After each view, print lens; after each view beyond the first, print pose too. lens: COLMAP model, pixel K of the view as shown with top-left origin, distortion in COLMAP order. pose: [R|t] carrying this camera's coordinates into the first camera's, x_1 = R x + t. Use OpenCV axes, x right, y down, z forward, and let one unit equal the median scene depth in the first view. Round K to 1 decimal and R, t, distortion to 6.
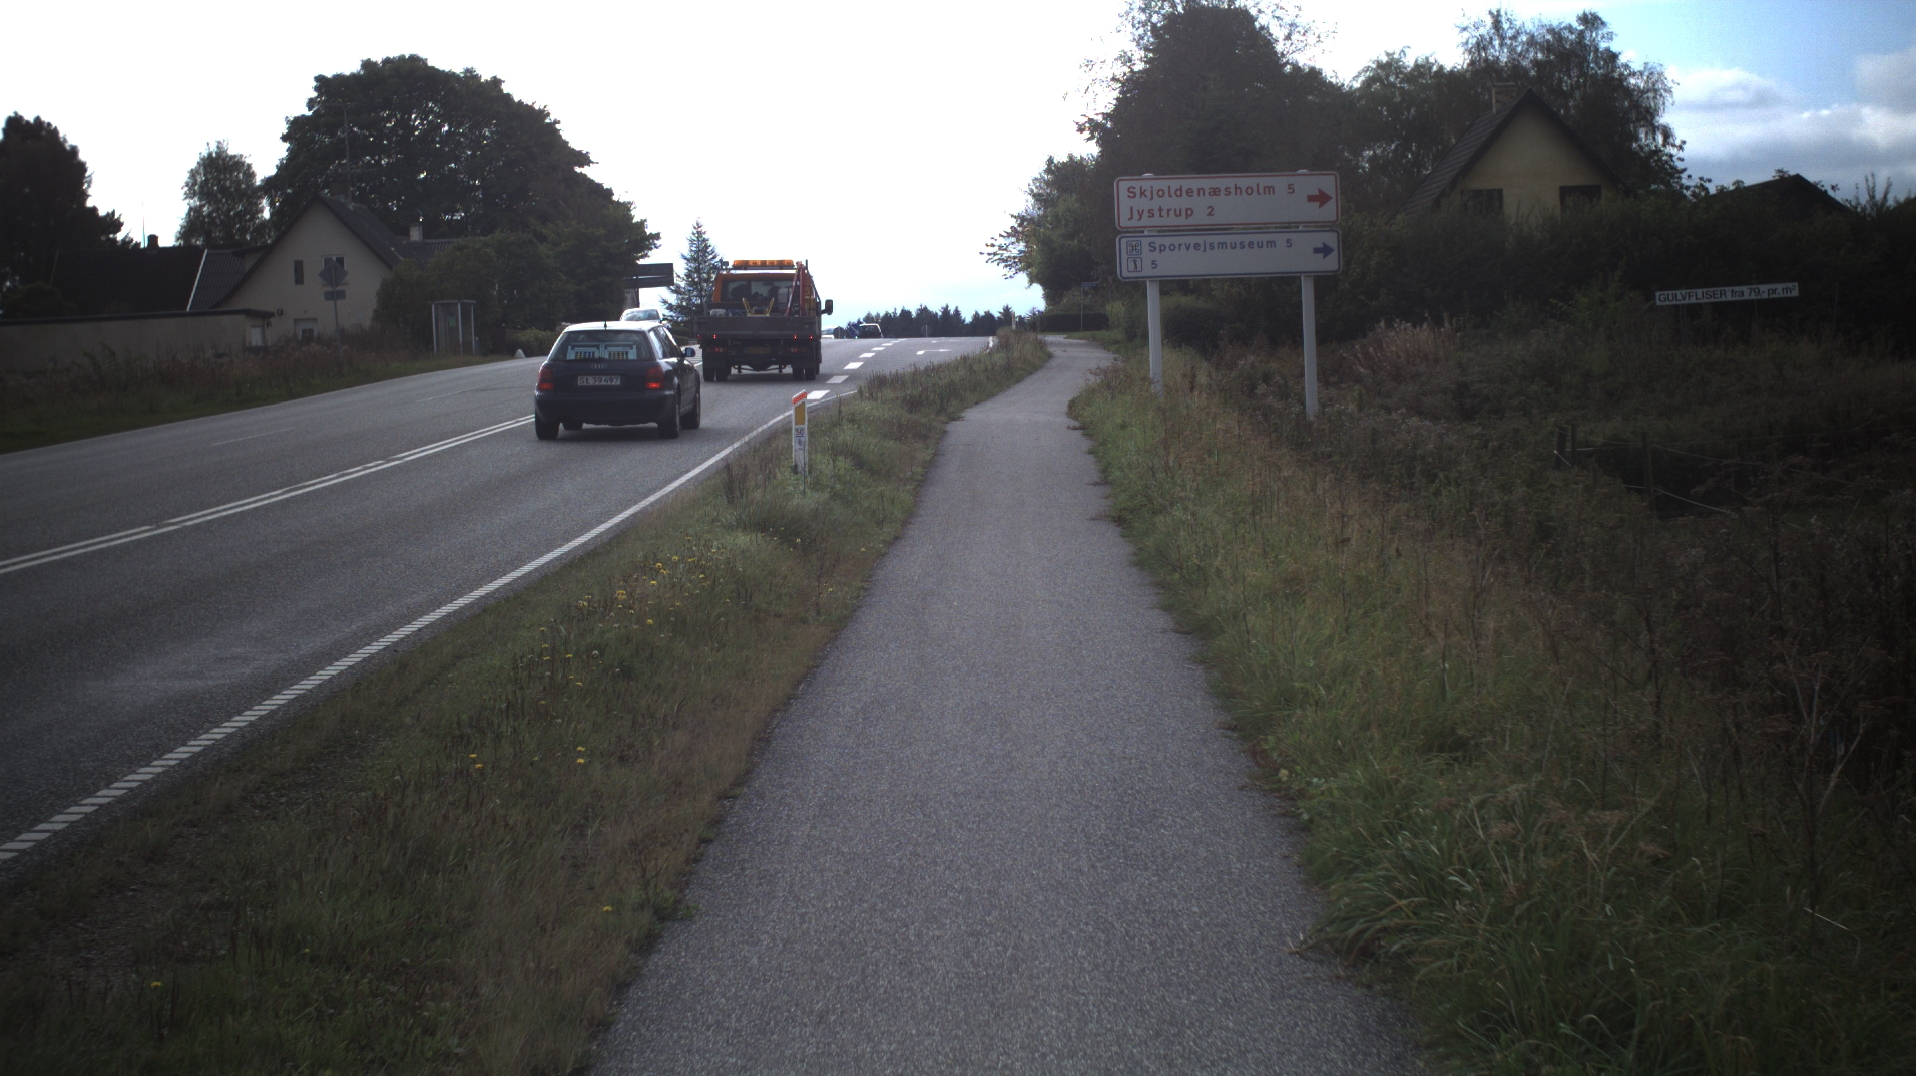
lens RADIAL K [[14009.4, 0, 966.4], [0, 14009.4, 547.1], [0, 0, 1]] dist [-3.669690, 0.000000]
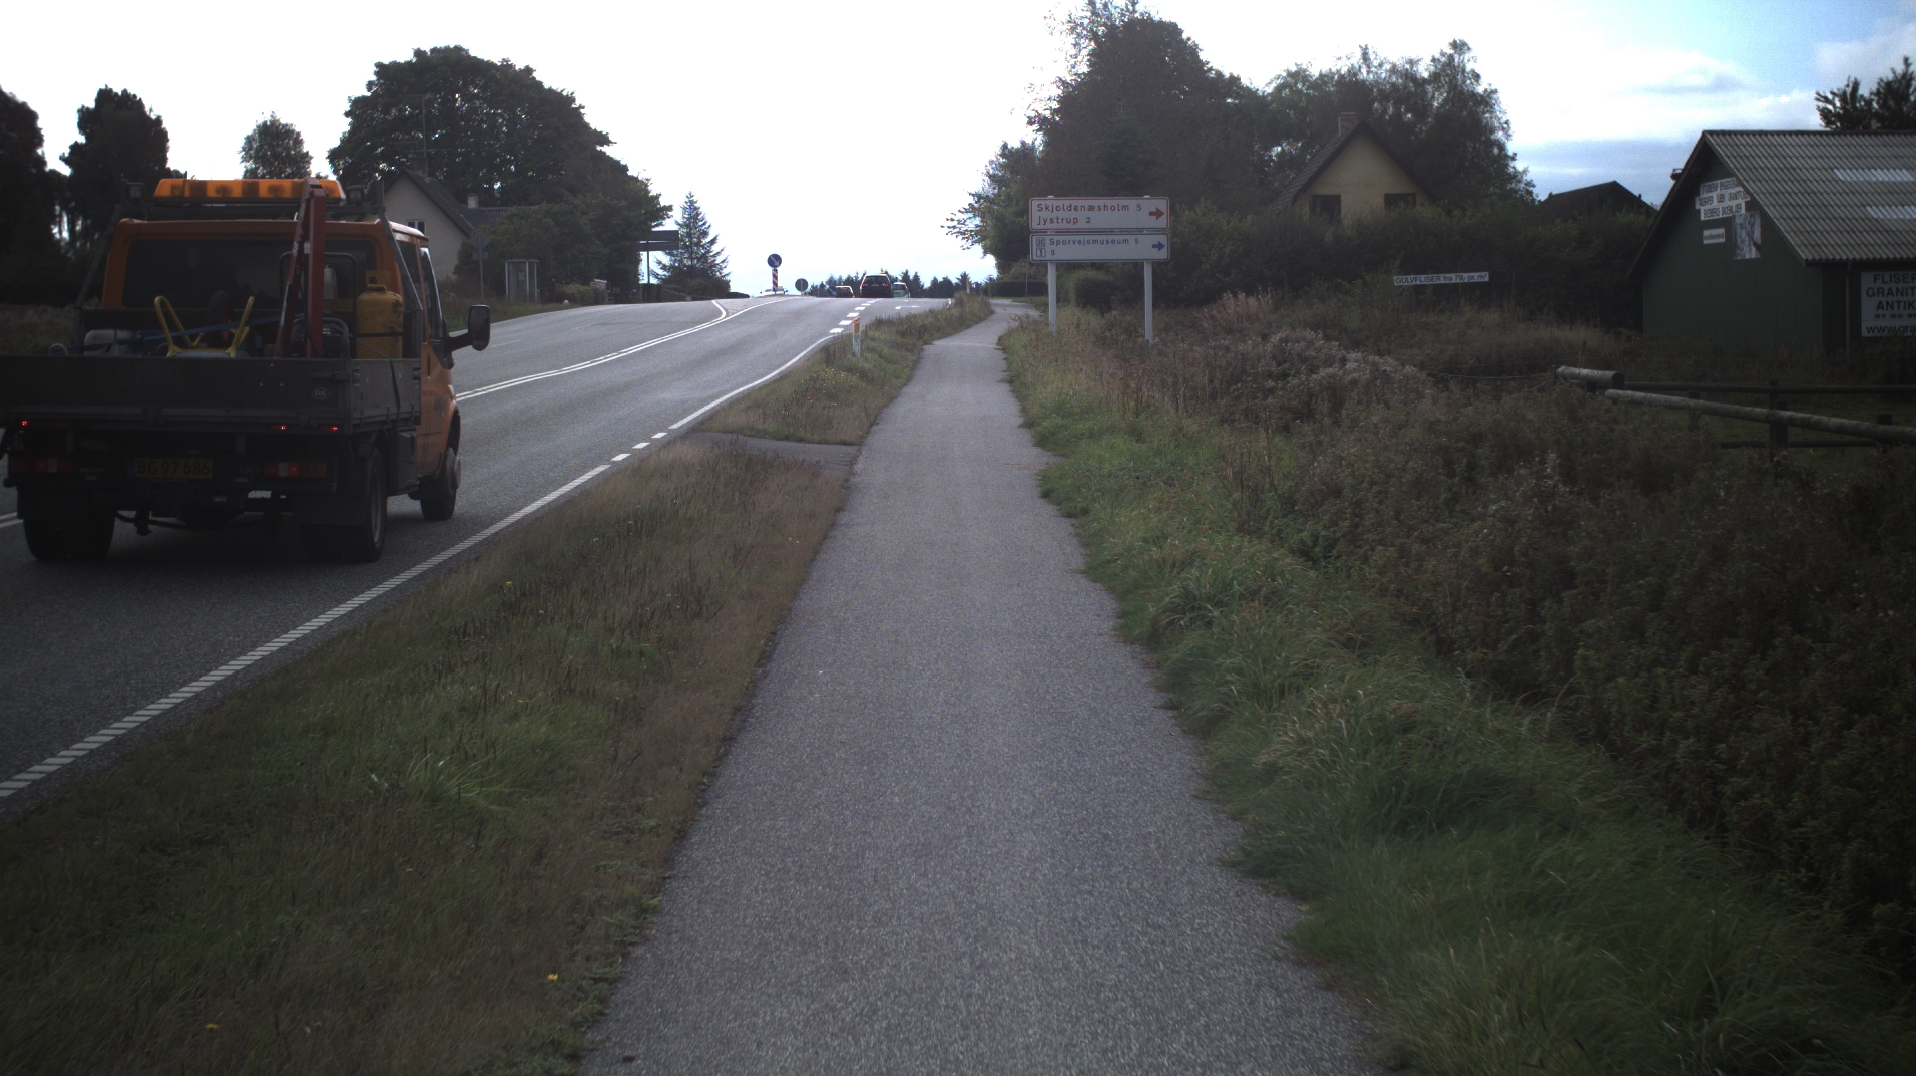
lens RADIAL K [[14009.4, 0, 975.3], [0, 14009.4, 544.8], [0, 0, 1]] dist [-3.669690, 0.000000]
pose [[0.999713, 0.023604, 0.004107, -0.000507], [-0.023613, 0.999719, 0.002246, 0.003894], [-0.004053, -0.002342, 0.999989, -0.237876]]
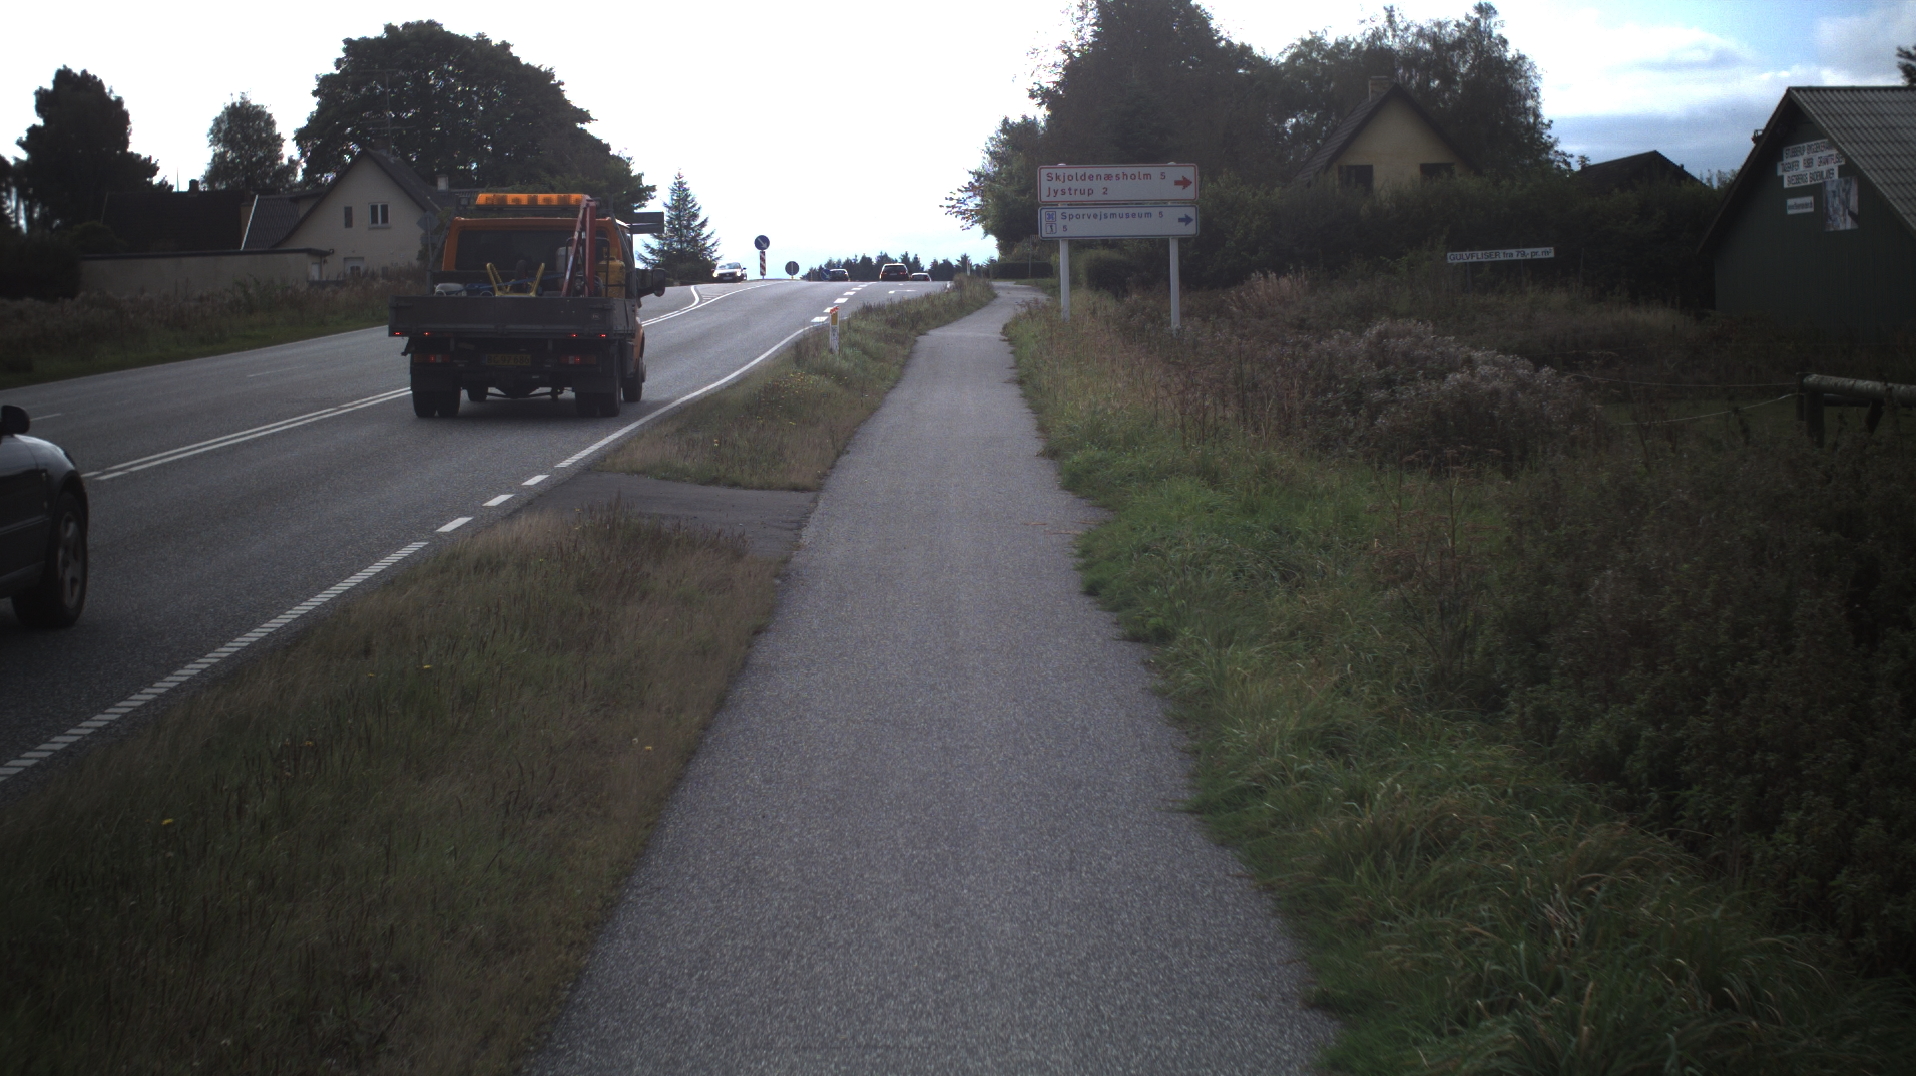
lens RADIAL K [[14009.4, 0, 947.5], [0, 14009.4, 525.0], [0, 0, 1]] dist [-3.669690, 0.000000]
pose [[0.999887, 0.014928, 0.001908, -0.000237], [-0.014932, 0.999886, 0.002144, 0.002630], [-0.001876, -0.002172, 0.999996, -0.158083]]
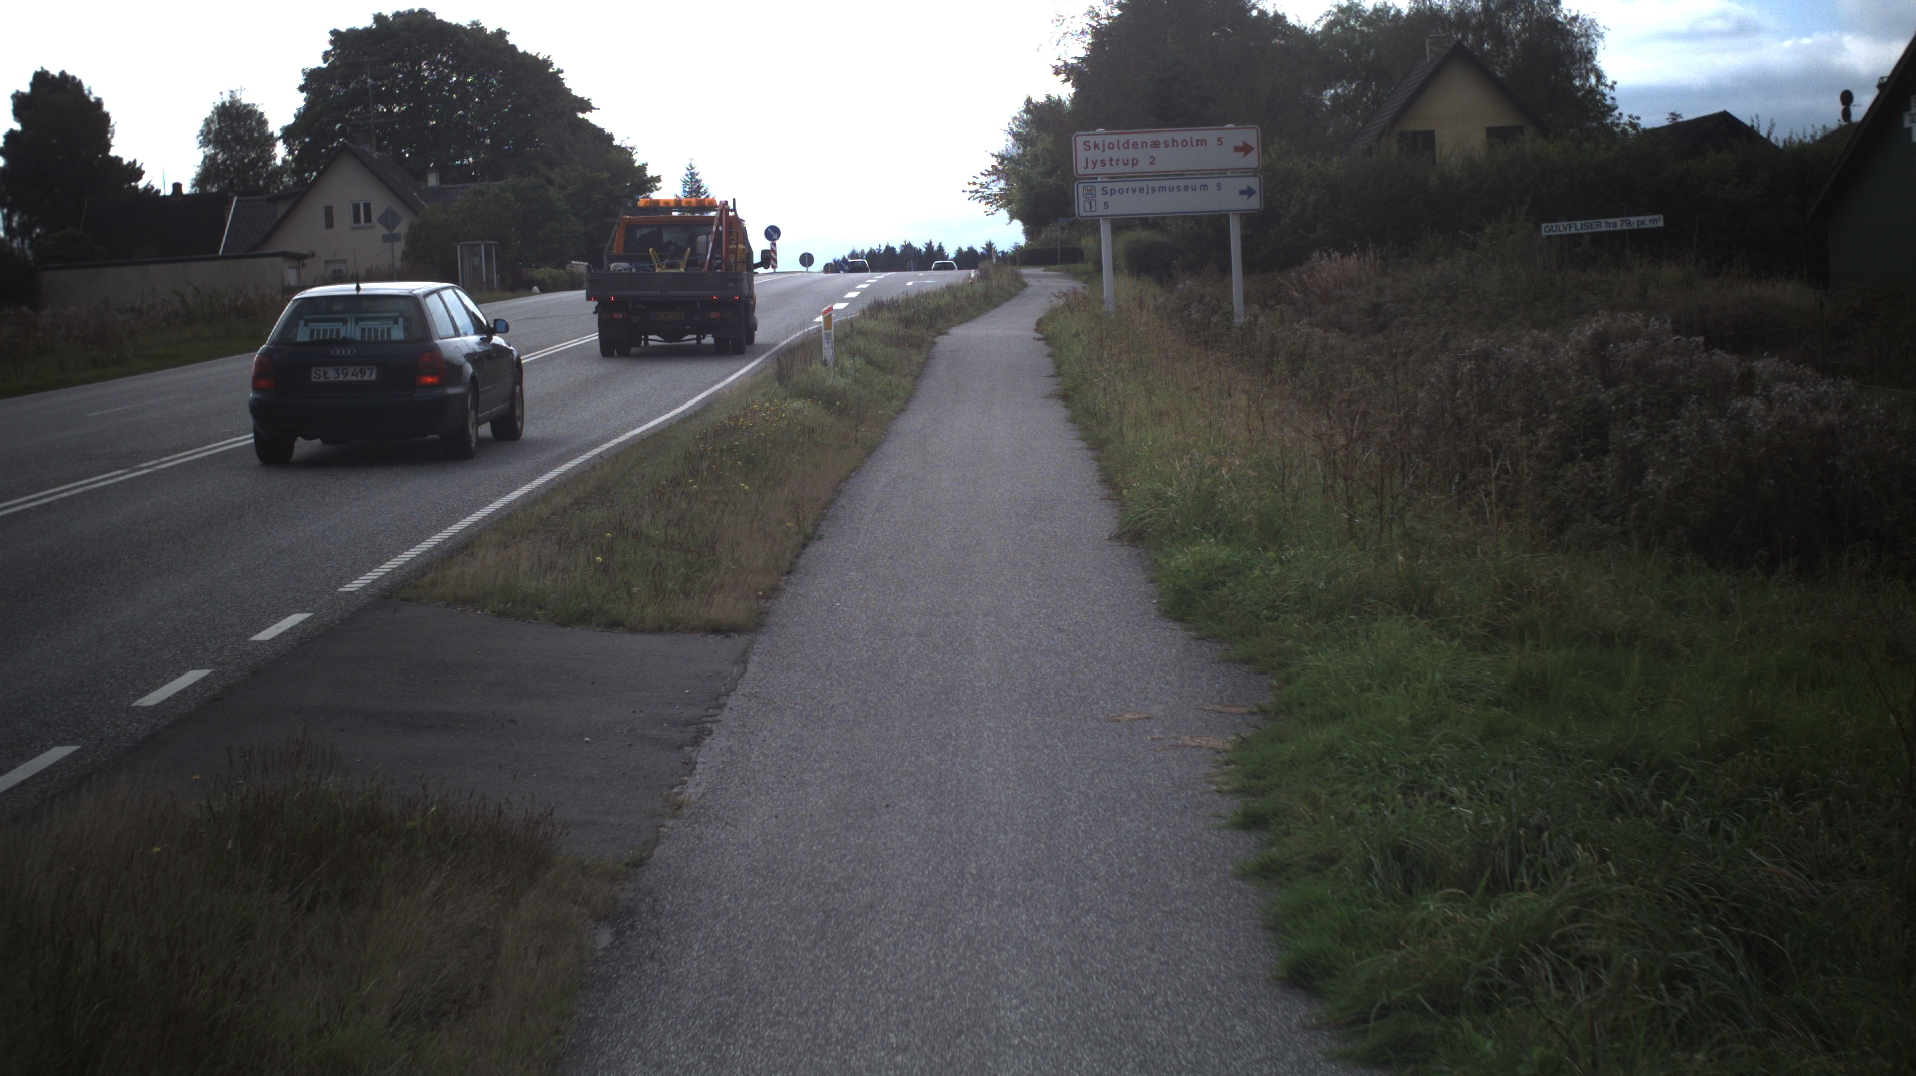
lens RADIAL K [[14009.4, 0, 952.3], [0, 14009.4, 524.8], [0, 0, 1]] dist [-3.669690, 0.000000]
pose [[0.999950, -0.009951, -0.000024, -0.000019], [0.009951, 0.999946, 0.002997, 0.001359], [-0.000006, -0.002997, 0.999996, -0.078394]]
